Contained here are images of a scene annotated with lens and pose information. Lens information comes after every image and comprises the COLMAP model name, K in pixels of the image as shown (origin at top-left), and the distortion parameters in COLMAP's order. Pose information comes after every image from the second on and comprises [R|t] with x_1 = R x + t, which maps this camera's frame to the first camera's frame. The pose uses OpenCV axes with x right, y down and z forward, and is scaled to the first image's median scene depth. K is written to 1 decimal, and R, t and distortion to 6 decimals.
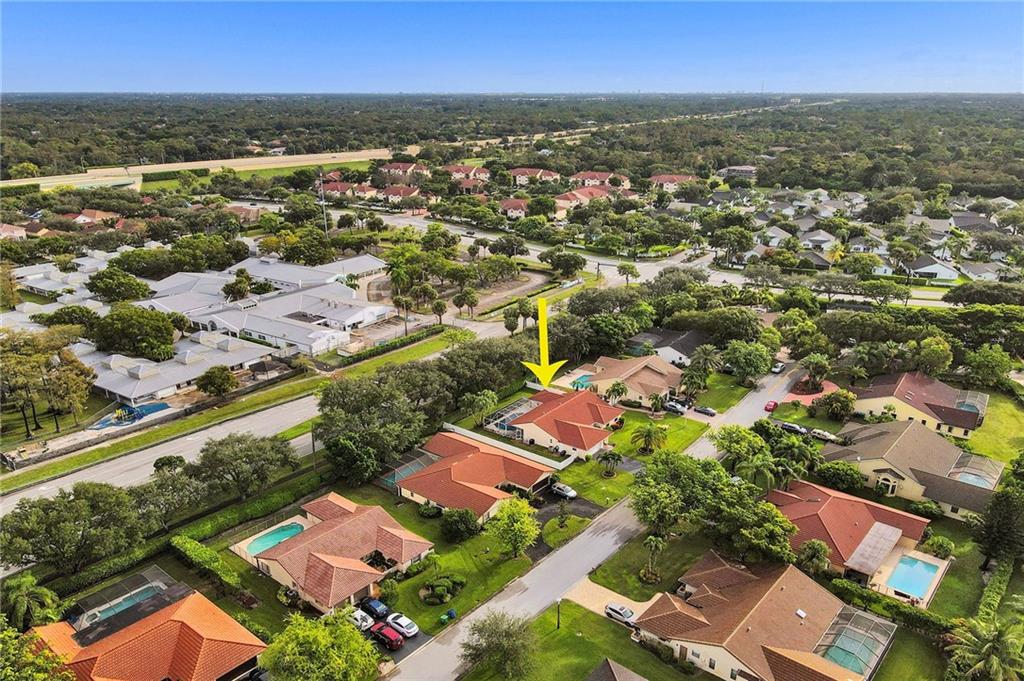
lens RADIAL K [[755.3, 0, 510.0], [0, 755.3, 340.6], [0, 0, 1]] dist [0.006216, 0.010896]
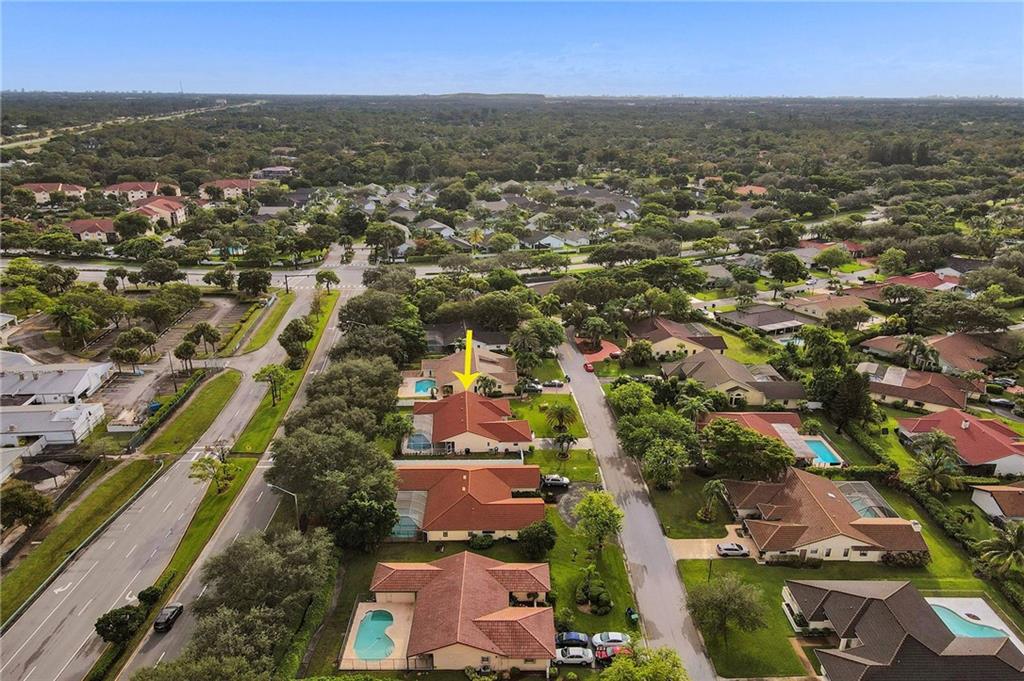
lens RADIAL K [[755.3, 0, 509.9], [0, 755.3, 341.1], [0, 0, 1]] dist [0.006216, 0.010896]
pose [[0.772182, -0.196544, 0.604240, -0.404950], [0.196552, 0.978201, 0.067002, -0.049380], [-0.604237, 0.067027, 0.793980, 0.149668]]
